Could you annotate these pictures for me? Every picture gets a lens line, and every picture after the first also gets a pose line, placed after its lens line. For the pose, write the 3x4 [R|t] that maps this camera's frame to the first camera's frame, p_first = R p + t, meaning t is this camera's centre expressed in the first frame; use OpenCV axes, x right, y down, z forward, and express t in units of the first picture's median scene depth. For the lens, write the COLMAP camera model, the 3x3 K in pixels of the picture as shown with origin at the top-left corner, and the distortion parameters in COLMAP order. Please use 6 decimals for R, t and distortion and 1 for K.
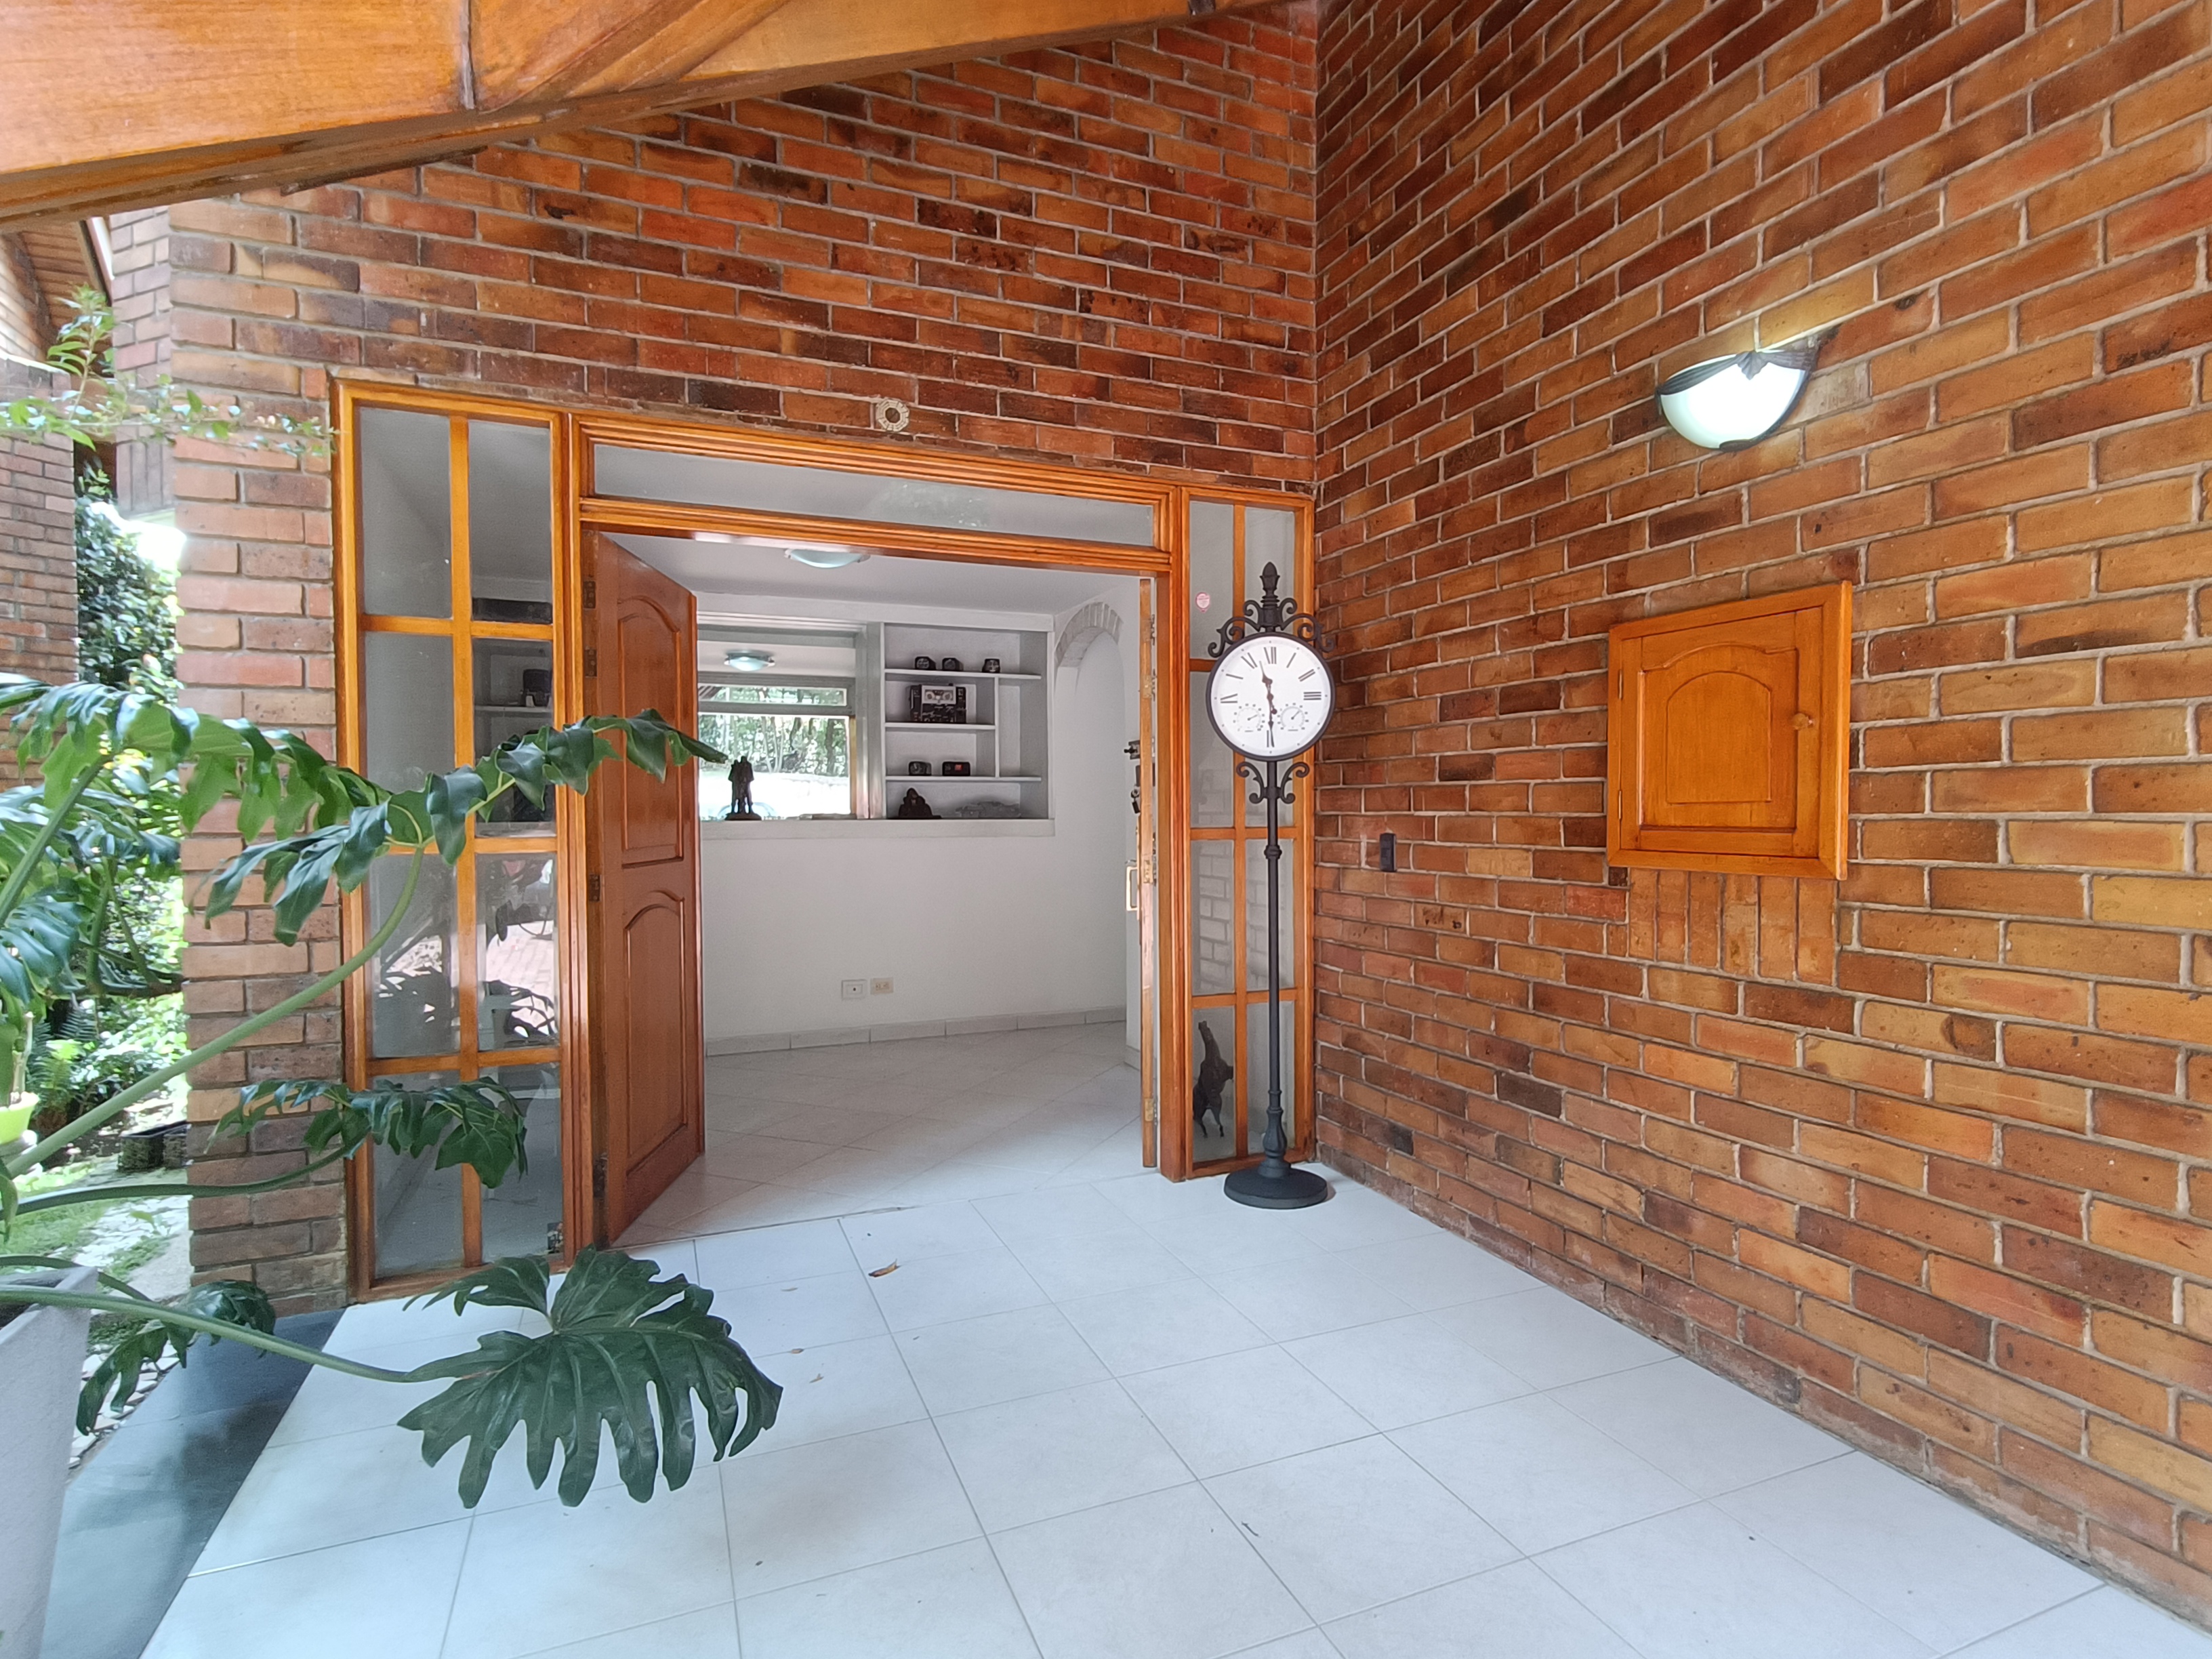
lens RADIAL K [[1151.8, 0, 1106.0], [0, 1151.8, 829.5], [0, 0, 1]] dist [0.000241, -0.000003]
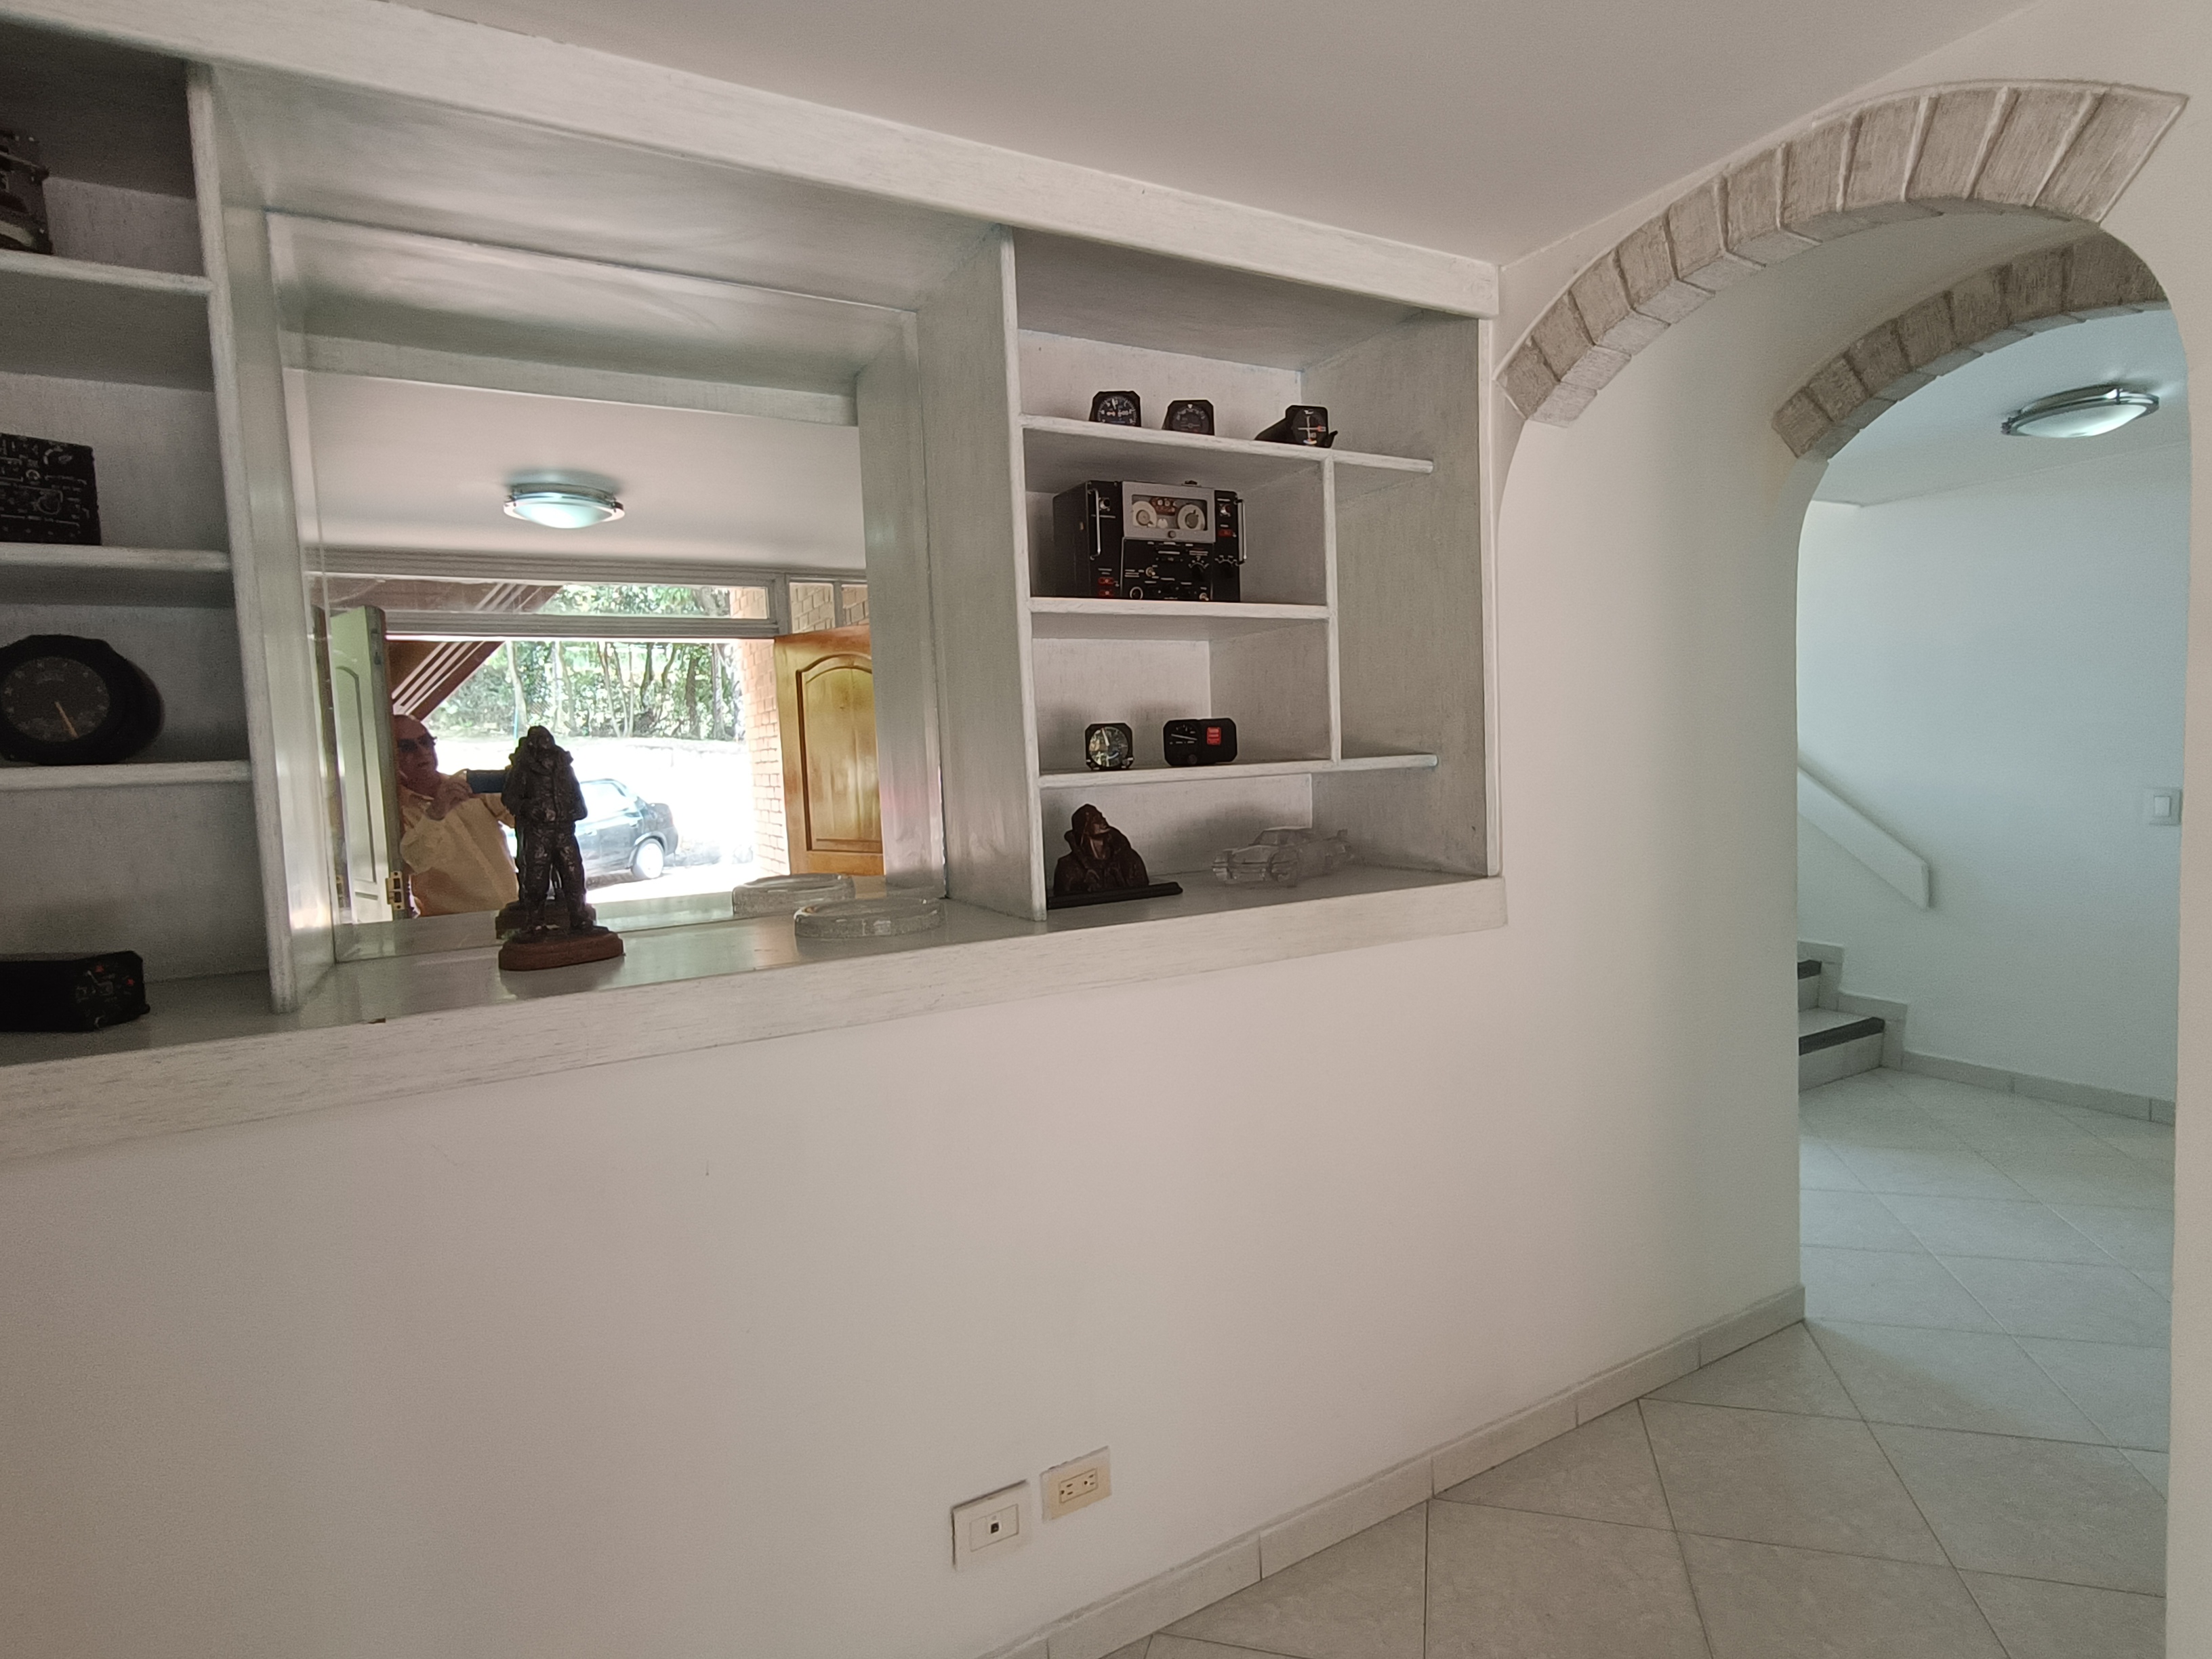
lens RADIAL K [[1172.1, 0, 1106.0], [0, 1172.1, 829.5], [0, 0, 1]] dist [-0.020669, -0.000093]
pose [[0.992928, -0.049200, 0.108040, -0.198165], [0.044135, 0.997834, 0.048781, -0.044857], [-0.110206, -0.043667, 0.992949, 0.663696]]
